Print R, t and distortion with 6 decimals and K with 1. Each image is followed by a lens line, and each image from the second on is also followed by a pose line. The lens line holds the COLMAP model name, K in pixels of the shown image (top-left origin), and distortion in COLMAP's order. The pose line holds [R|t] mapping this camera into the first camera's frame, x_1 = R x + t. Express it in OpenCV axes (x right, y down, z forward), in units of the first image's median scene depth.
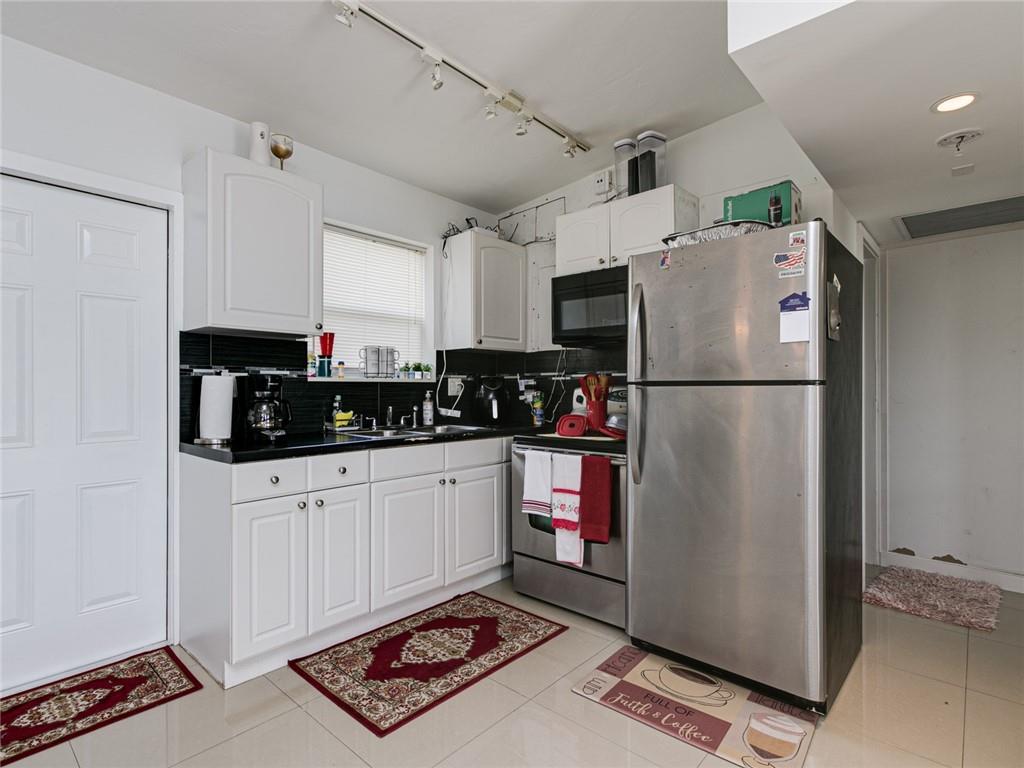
lens RADIAL K [[520.4, 0, 512.0], [0, 520.4, 384.0], [0, 0, 1]] dist [0.000420, -0.000320]
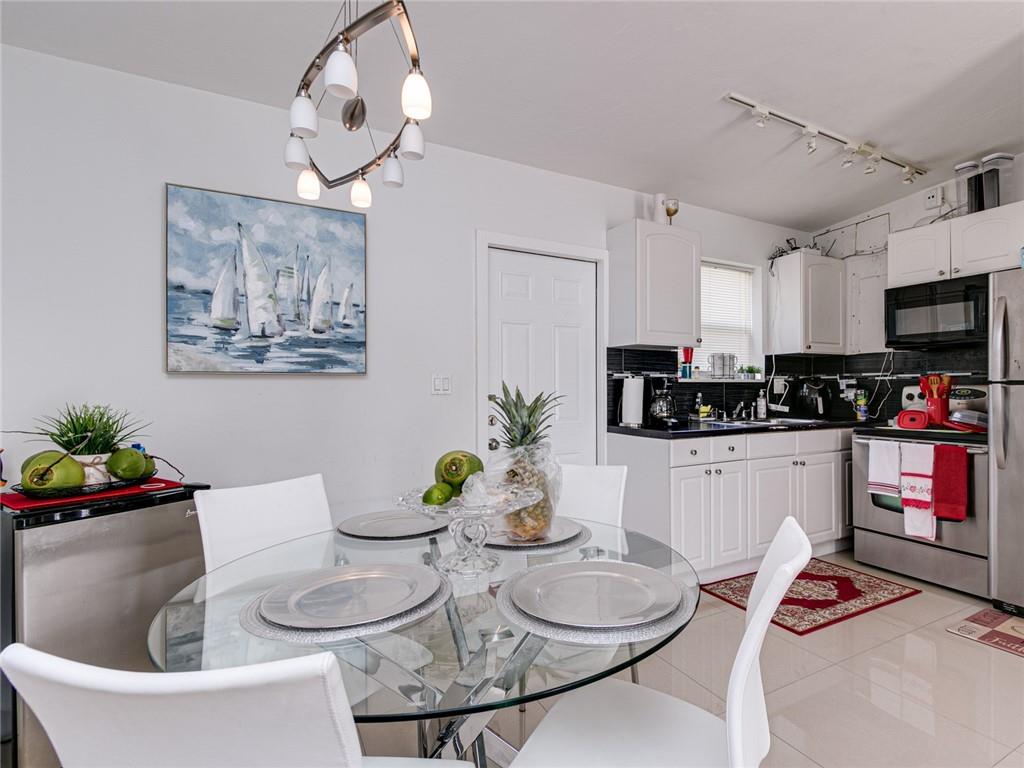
lens RADIAL K [[520.6, 0, 566.9], [0, 520.6, 384.1], [0, 0, 1]] dist [0.000280, -0.001882]
pose [[0.948463, -0.003818, -0.316863, -0.244534], [0.004216, 0.999991, 0.000569, -0.001844], [0.316858, -0.001876, 0.948471, -0.322297]]
